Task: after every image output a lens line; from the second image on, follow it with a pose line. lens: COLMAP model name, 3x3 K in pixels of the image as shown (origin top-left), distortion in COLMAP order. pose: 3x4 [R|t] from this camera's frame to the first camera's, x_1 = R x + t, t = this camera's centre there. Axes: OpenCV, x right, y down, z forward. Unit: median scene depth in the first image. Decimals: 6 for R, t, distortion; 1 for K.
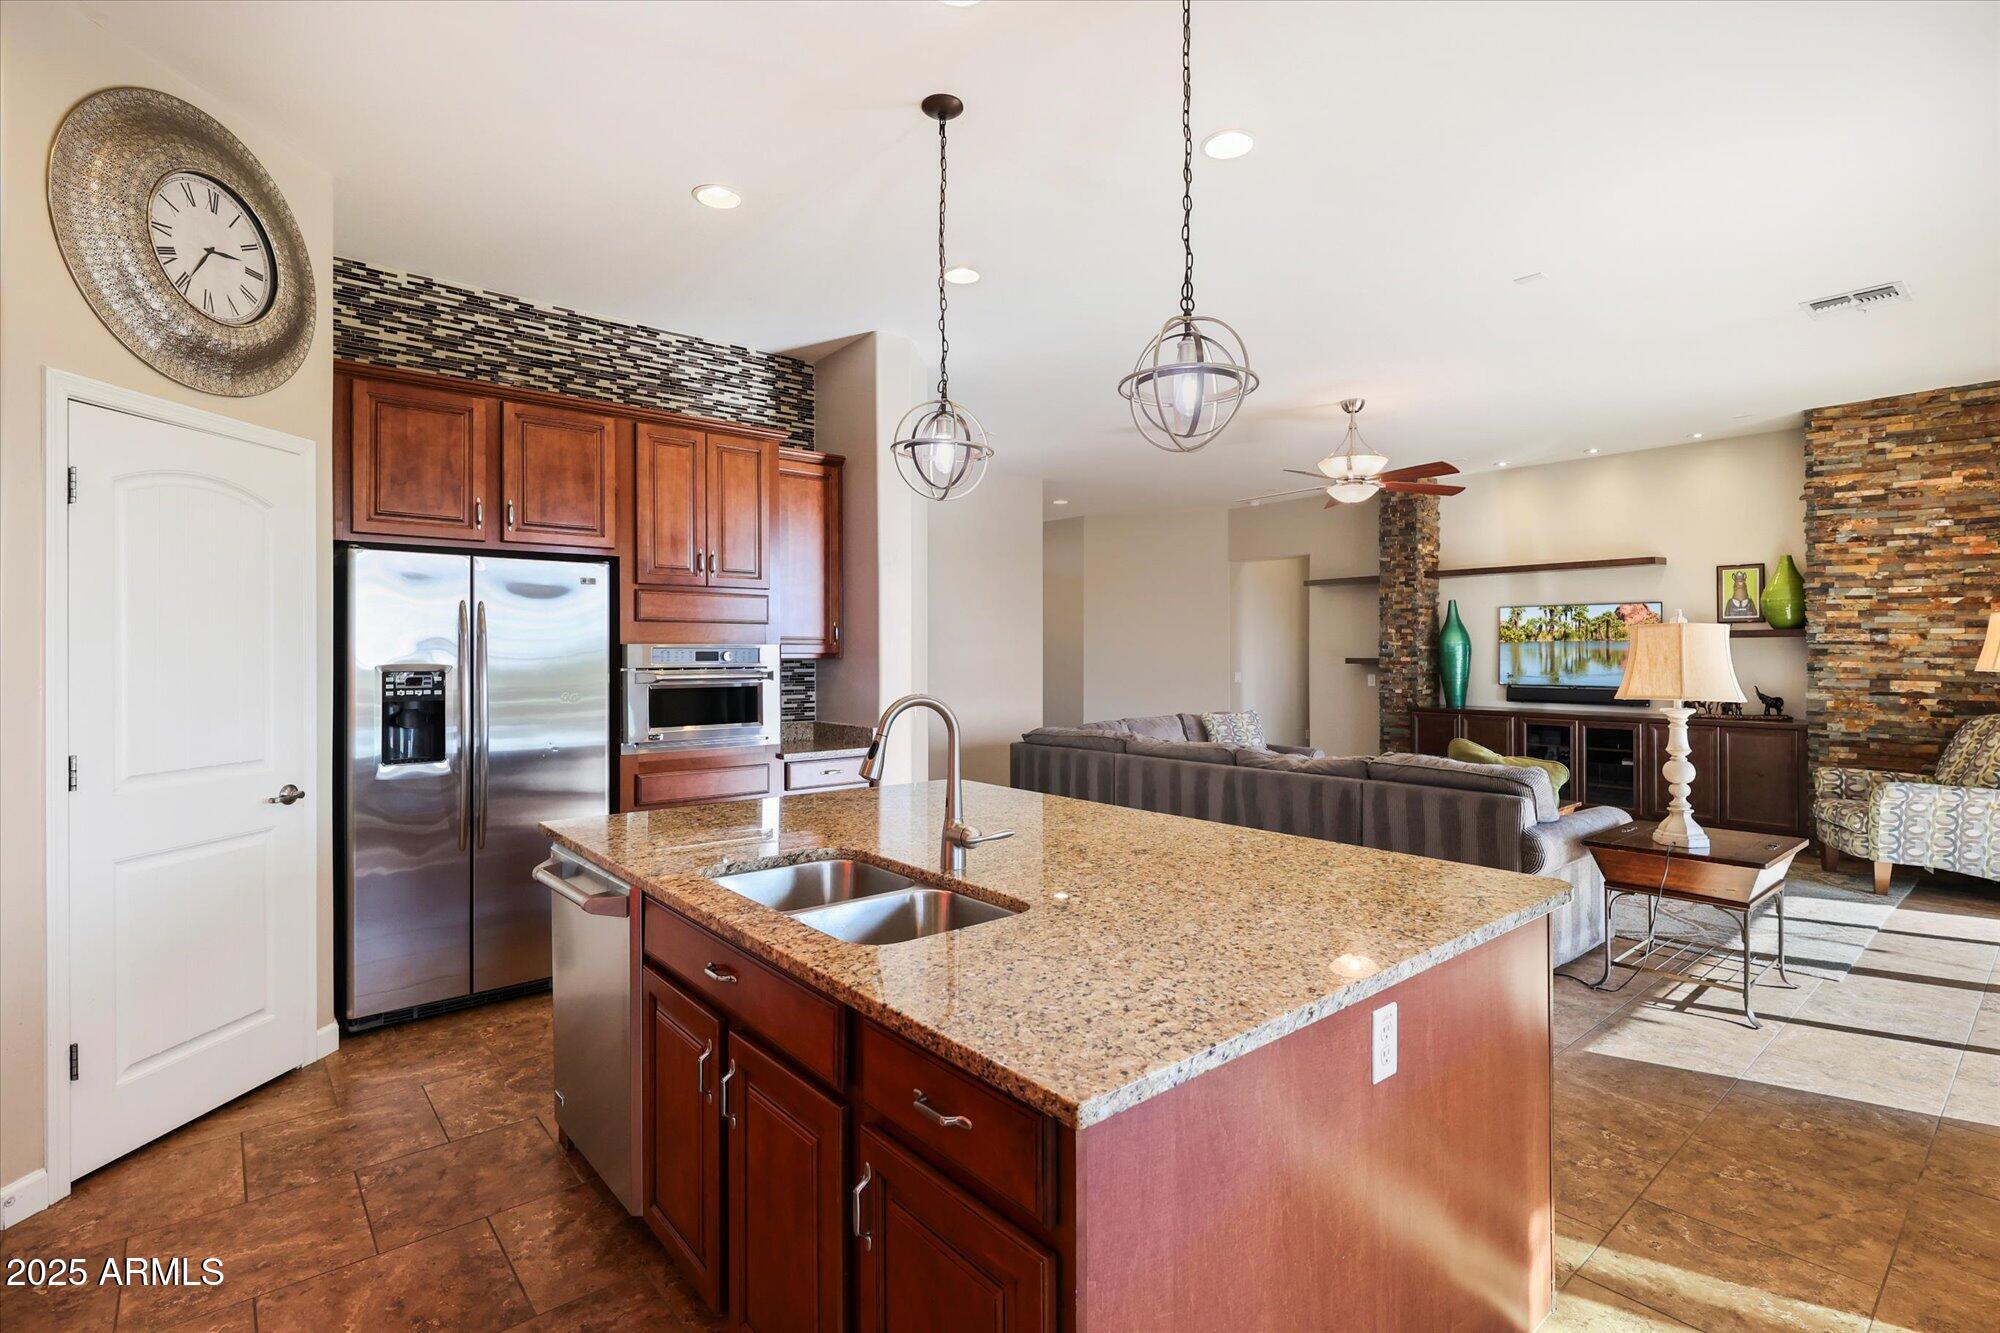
lens RADIAL K [[916.5, 0, 996.3], [0, 916.5, 655.8], [0, 0, 1]] dist [-0.002422, 0.000239]
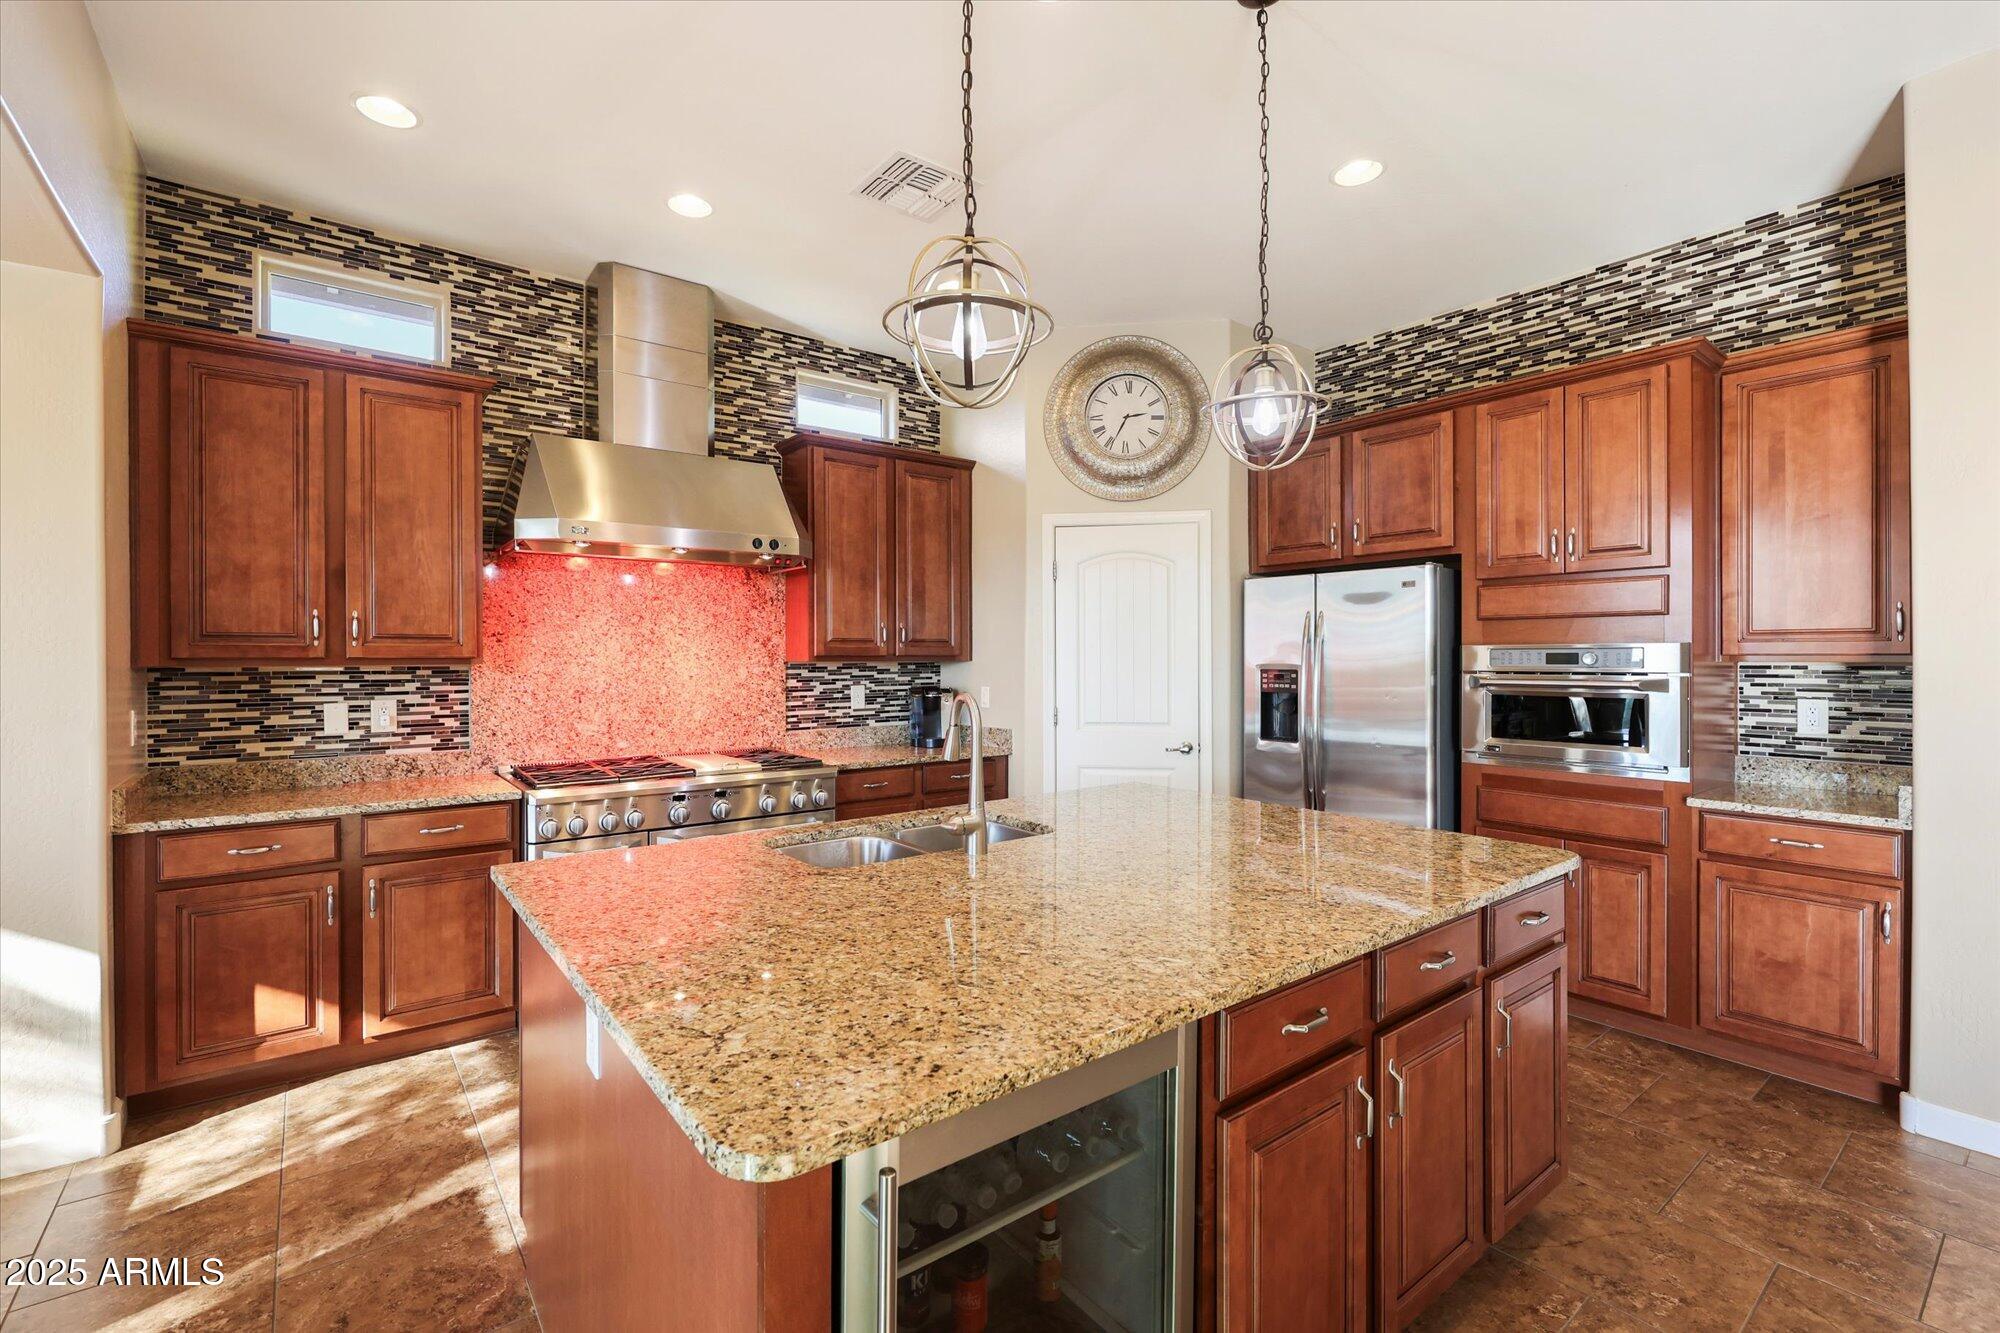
lens RADIAL K [[867.2, 0, 991.3], [0, 867.2, 662.0], [0, 0, 1]] dist [-0.000829, -0.000380]
pose [[-0.036230, 0.007588, -0.999315, 0.484655], [-0.000122, 0.999971, 0.007598, -0.002227], [0.999343, 0.000397, -0.036228, 0.521470]]
